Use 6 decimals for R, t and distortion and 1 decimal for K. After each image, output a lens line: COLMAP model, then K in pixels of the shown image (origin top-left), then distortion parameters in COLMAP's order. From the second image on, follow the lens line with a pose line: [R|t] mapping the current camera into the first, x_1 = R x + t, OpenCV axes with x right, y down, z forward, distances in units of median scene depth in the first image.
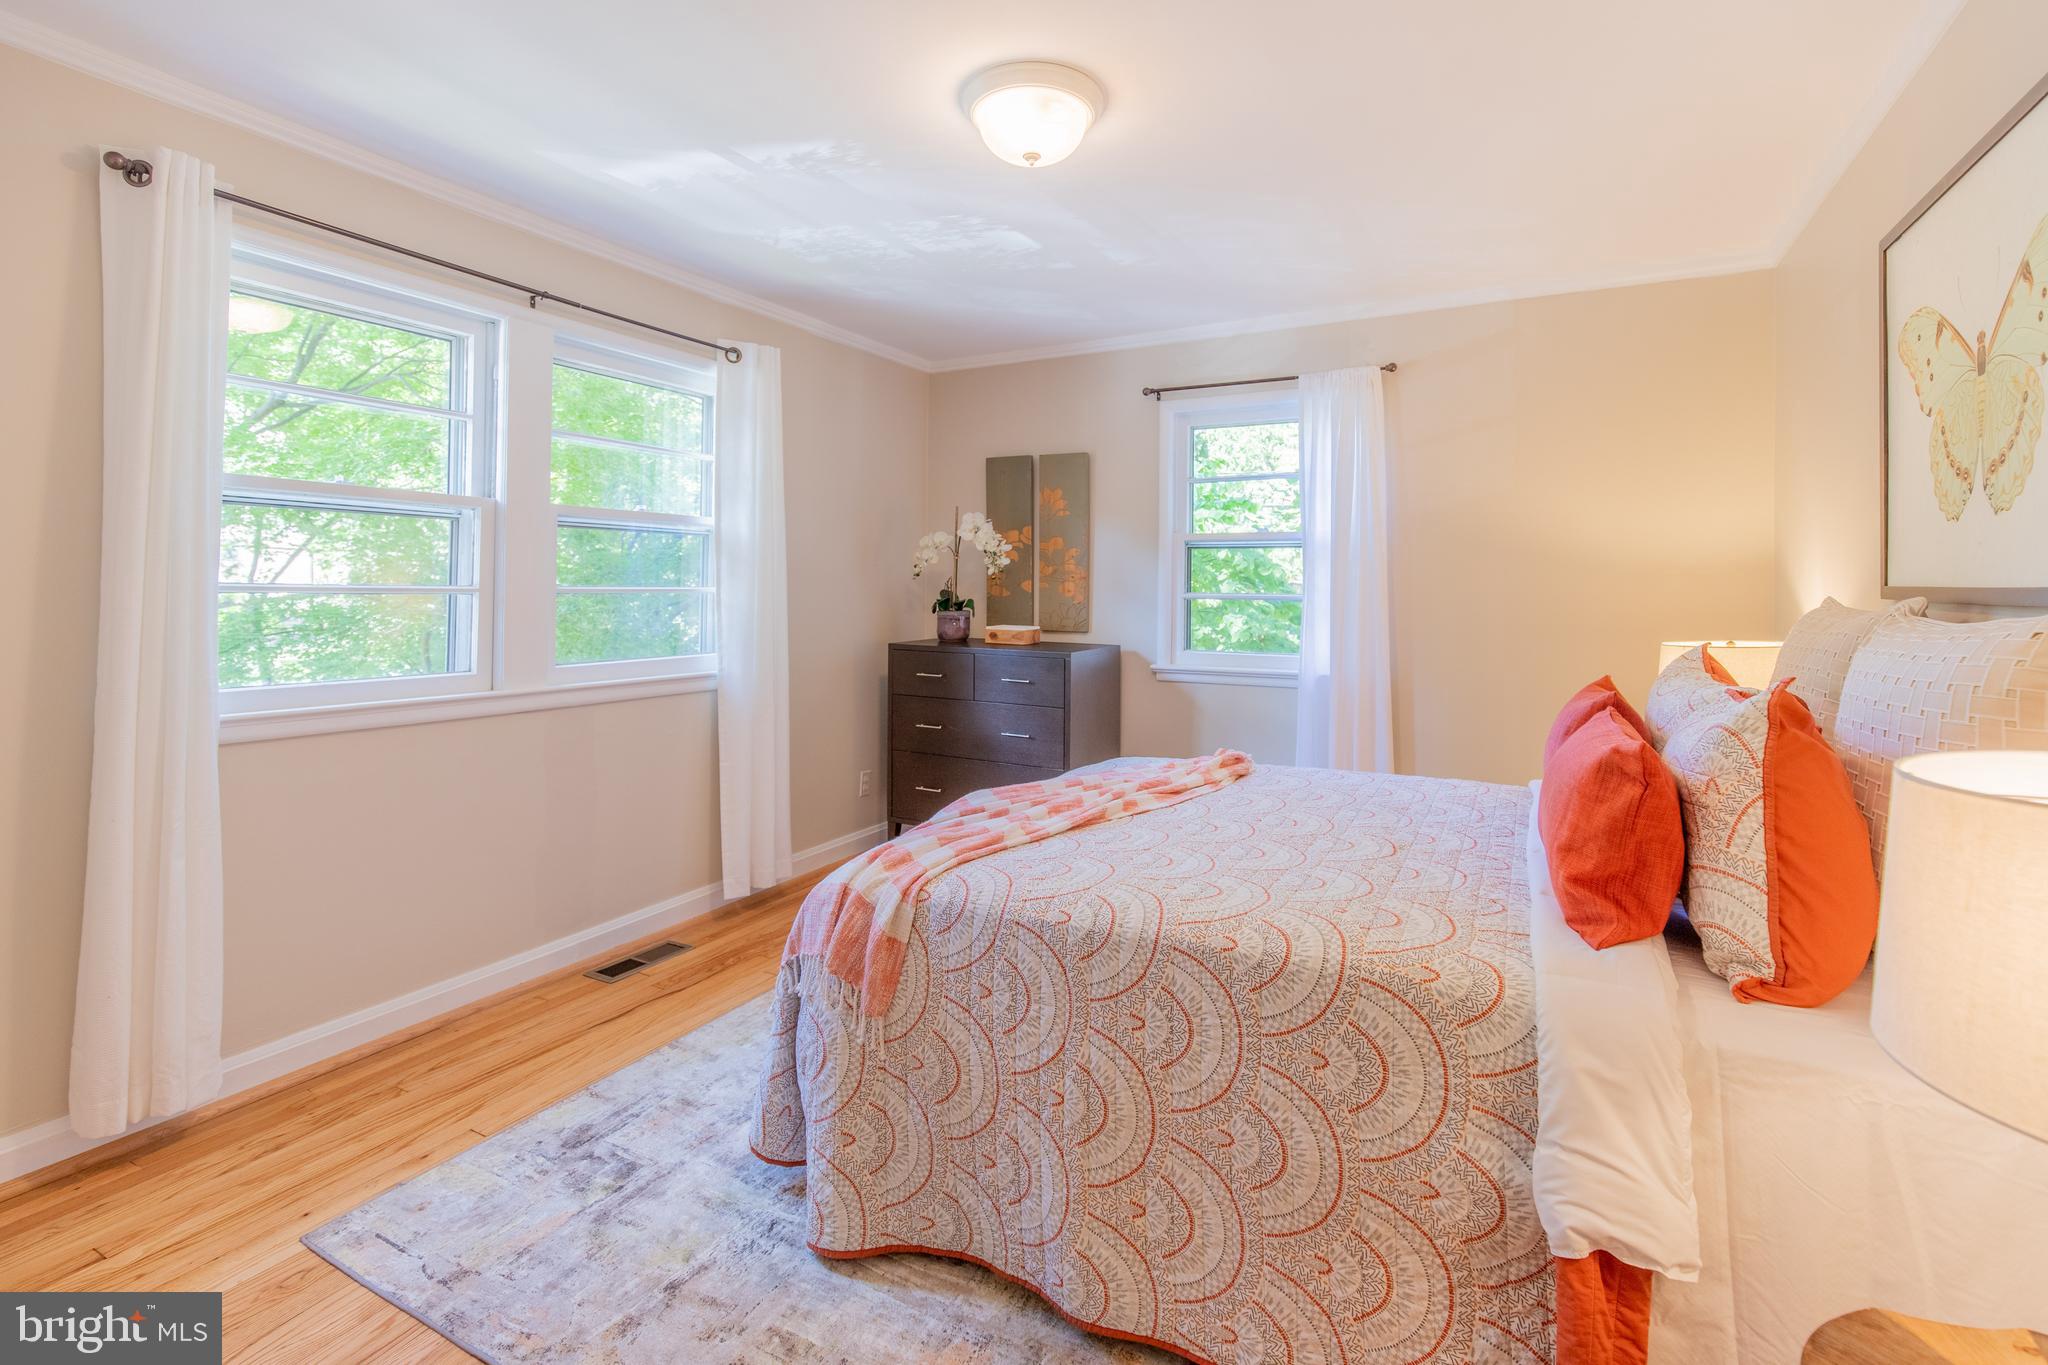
lens RADIAL K [[921.3, 0, 1055.5], [0, 921.3, 641.2], [0, 0, 1]] dist [0.002925, 0.000296]
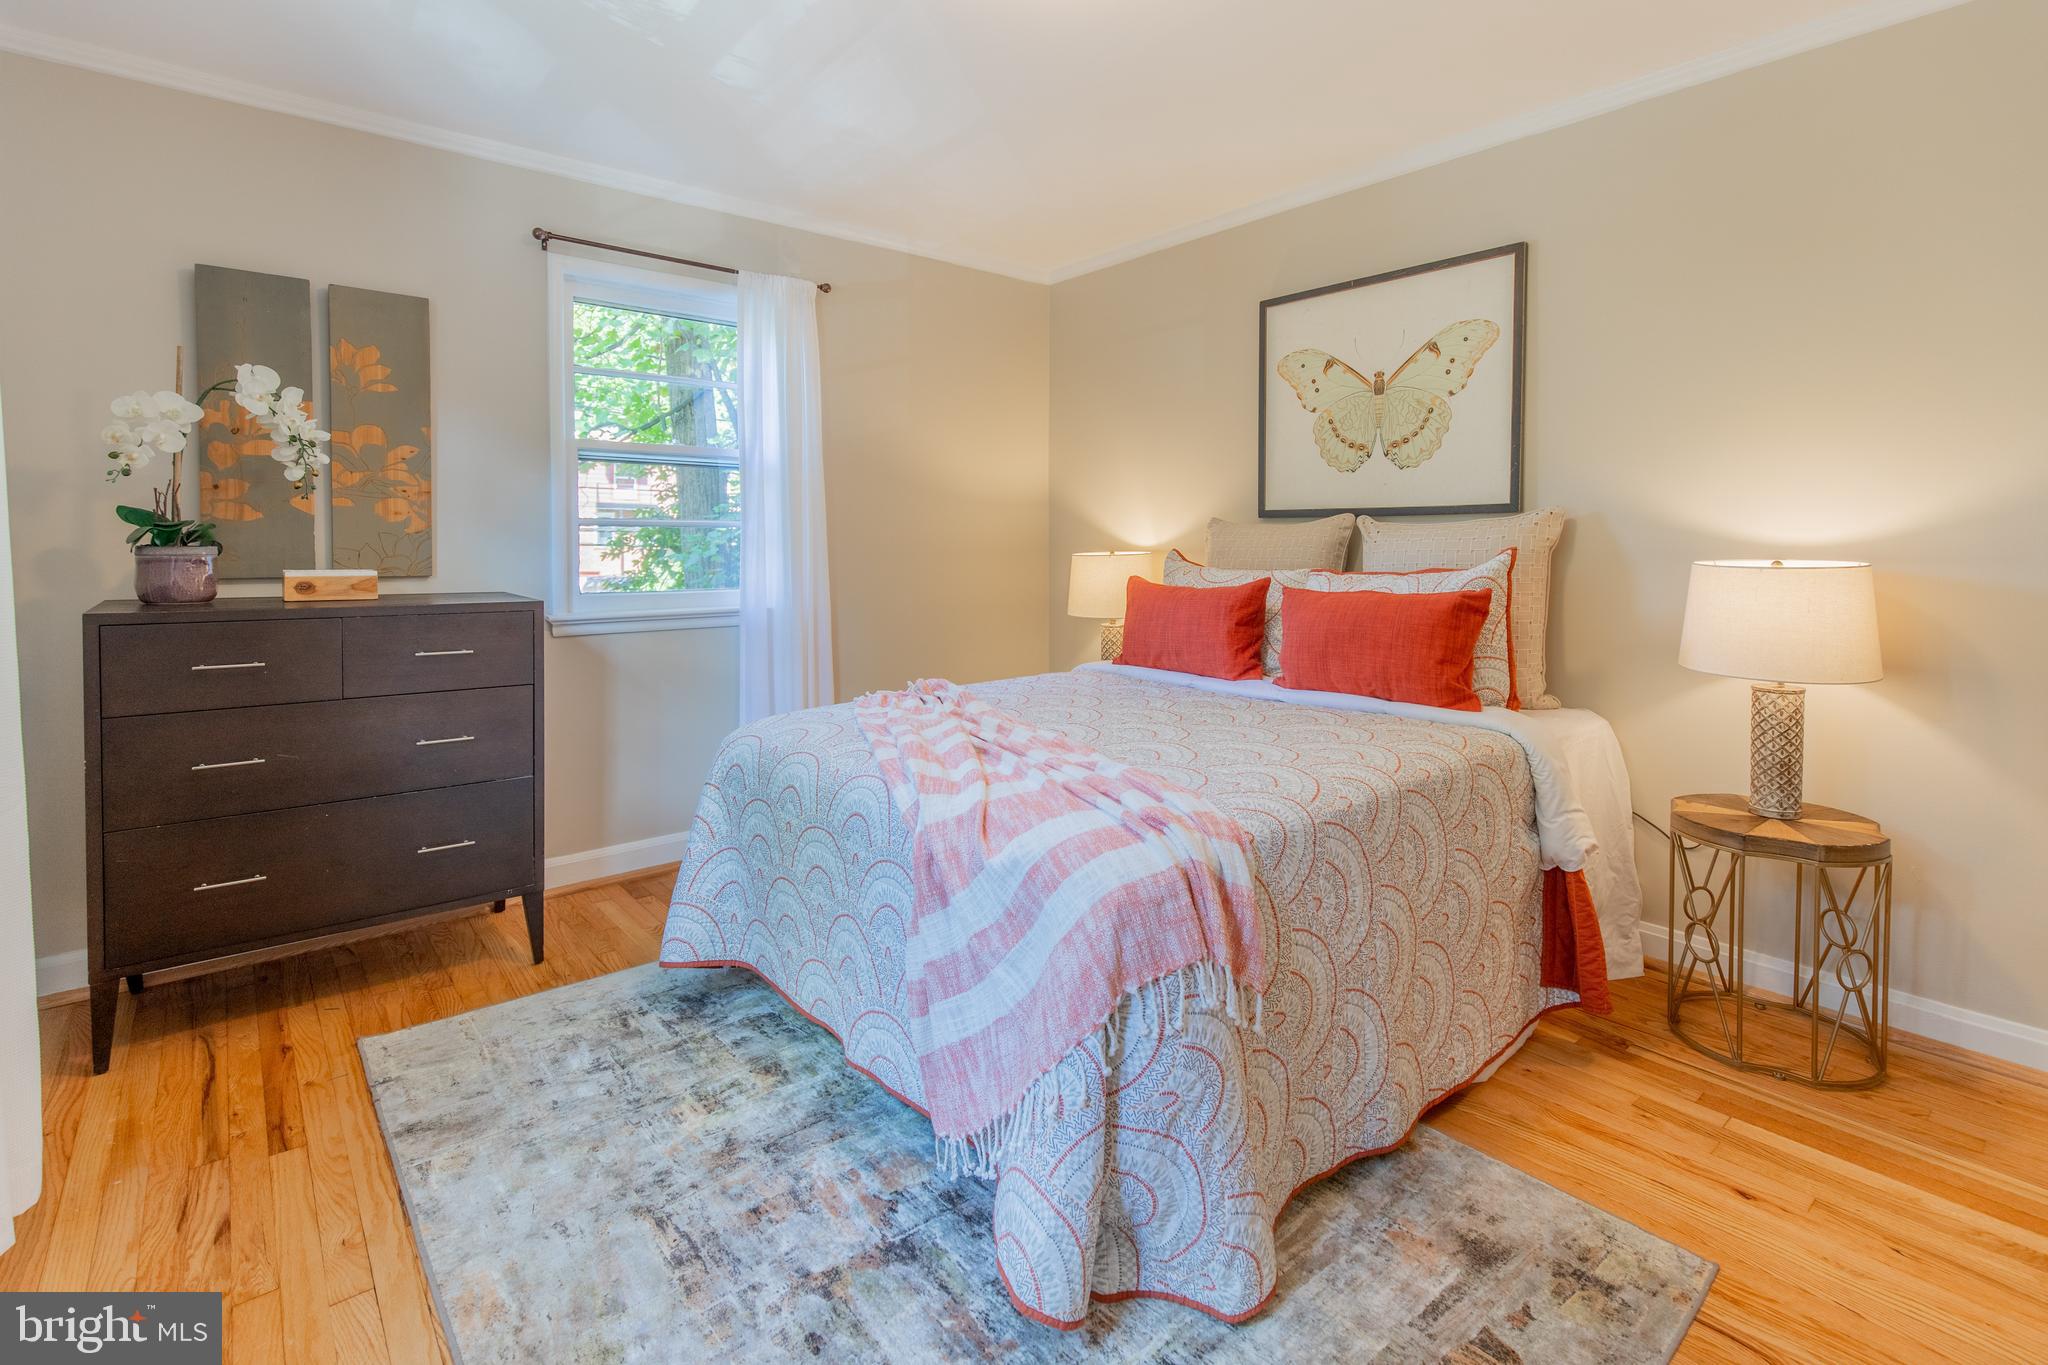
lens RADIAL K [[948.8, 0, 1055.3], [0, 948.8, 609.4], [0, 0, 1]] dist [0.002694, -0.000384]
pose [[0.394280, -0.076705, 0.915784, -0.445583], [0.056554, 0.996647, 0.059129, -0.001028], [-0.917249, 0.028478, 0.397296, 0.351339]]
